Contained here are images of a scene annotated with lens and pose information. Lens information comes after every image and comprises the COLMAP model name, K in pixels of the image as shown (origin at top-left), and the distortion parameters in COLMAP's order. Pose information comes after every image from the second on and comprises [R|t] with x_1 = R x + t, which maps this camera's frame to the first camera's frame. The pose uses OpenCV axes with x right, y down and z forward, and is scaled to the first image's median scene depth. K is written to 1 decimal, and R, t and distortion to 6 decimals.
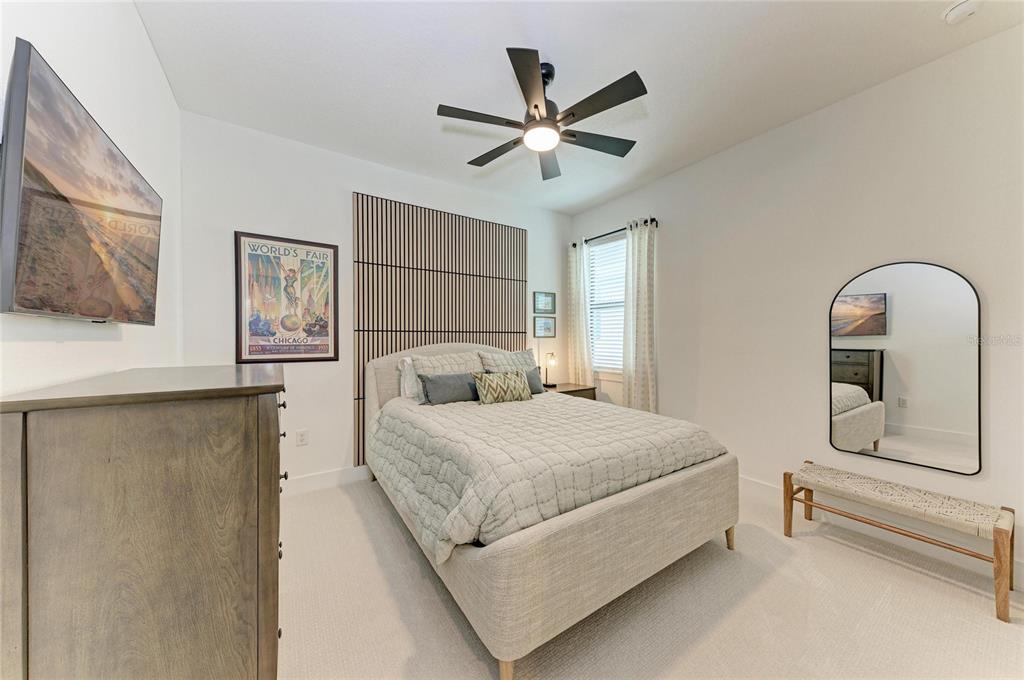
lens RADIAL K [[345.9, 0, 512.8], [0, 345.9, 341.3], [0, 0, 1]] dist [0.020517, -0.002854]
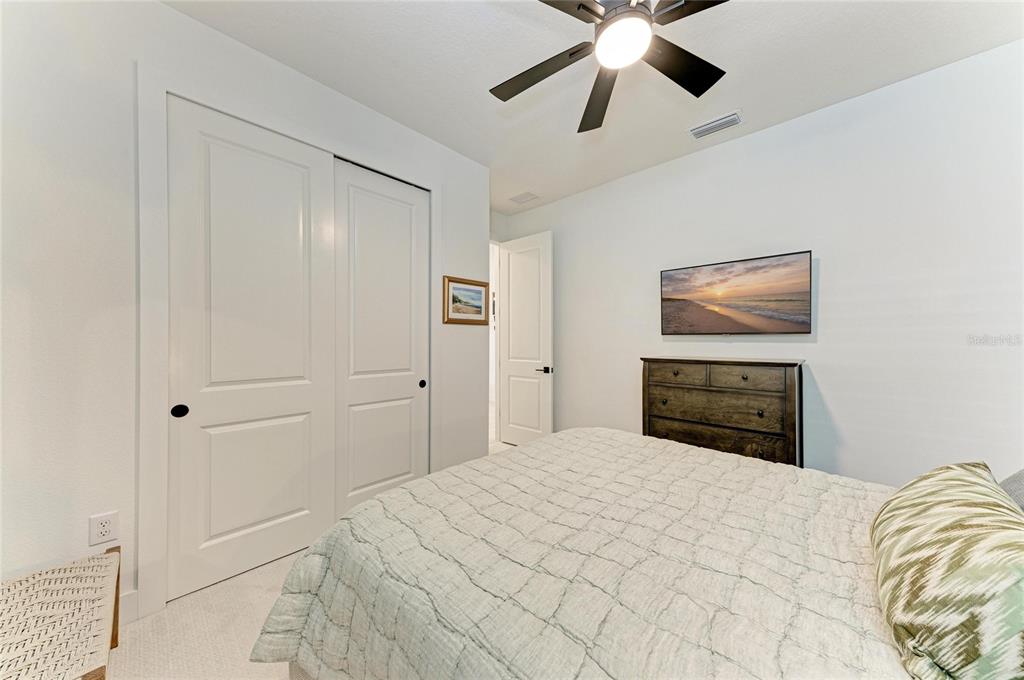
lens RADIAL K [[345.9, 0, 512.8], [0, 345.9, 341.3], [0, 0, 1]] dist [0.020517, -0.002854]
pose [[-0.978255, -0.002791, -0.207387, 0.310892], [-0.005228, 0.999924, 0.011204, -0.010265], [0.207340, 0.012045, -0.978195, 1.189435]]
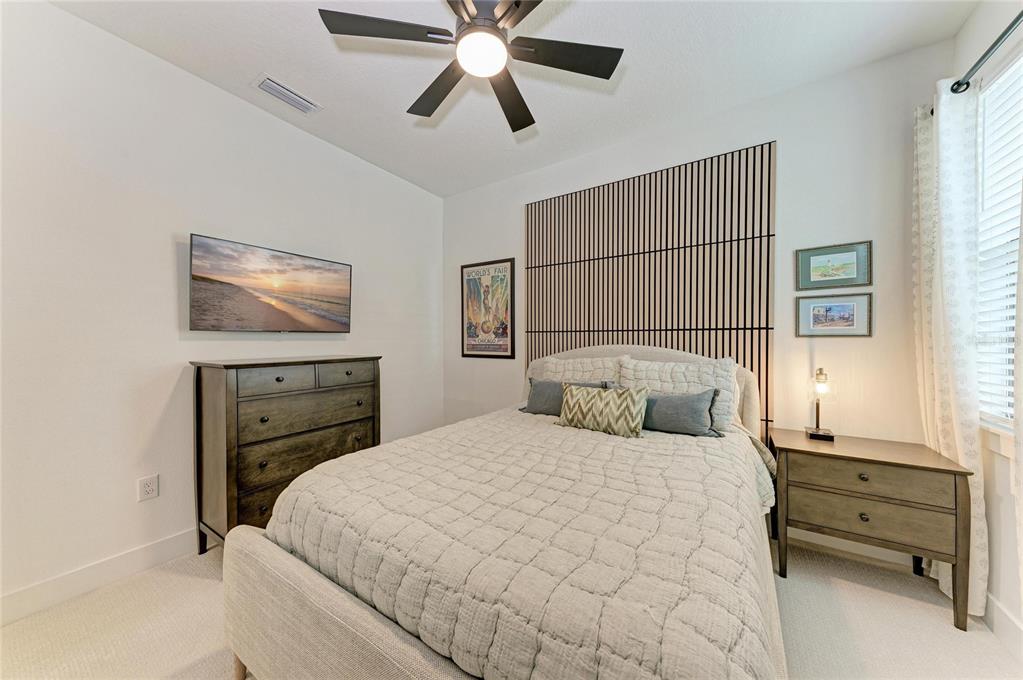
lens RADIAL K [[345.5, 0, 512.3], [0, 345.5, 341.3], [0, 0, 1]] dist [0.020517, -0.002854]
pose [[0.391701, 0.004667, -0.920081, 0.552885], [-0.007615, 0.999969, 0.001830, -0.003759], [0.920061, 0.006290, 0.391724, 0.571677]]
